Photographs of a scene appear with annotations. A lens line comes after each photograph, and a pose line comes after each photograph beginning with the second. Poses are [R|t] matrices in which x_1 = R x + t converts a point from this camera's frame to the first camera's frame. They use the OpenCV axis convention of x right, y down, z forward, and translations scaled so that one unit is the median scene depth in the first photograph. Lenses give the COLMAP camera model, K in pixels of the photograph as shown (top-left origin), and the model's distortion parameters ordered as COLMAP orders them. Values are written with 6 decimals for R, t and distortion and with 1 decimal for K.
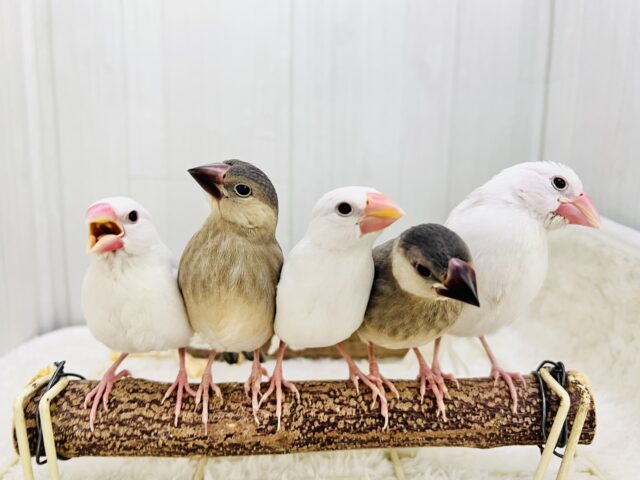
lens RADIAL K [[486.2, 0, 321.2], [0, 486.2, 240.8], [0, 0, 1]] dist [-0.014313, -0.022023]
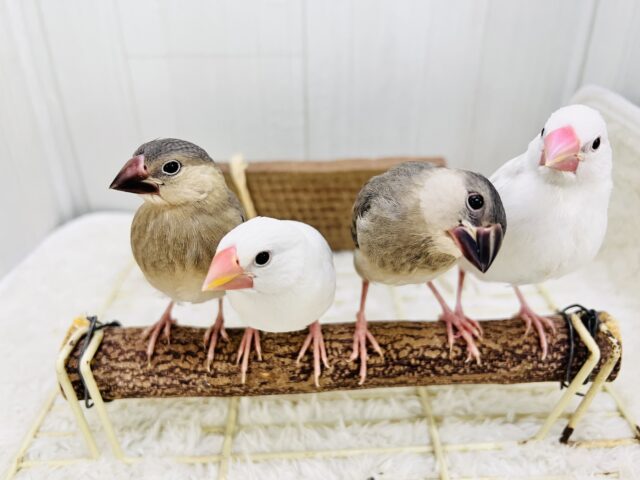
lens RADIAL K [[486.2, 0, 318.8], [0, 486.2, 239.7], [0, 0, 1]] dist [-0.014313, -0.022023]
pose [[0.999439, -0.013536, -0.030619, -0.033810], [0.022790, 0.945056, 0.326112, -0.227903], [0.024522, -0.326627, 0.944835, 0.110876]]
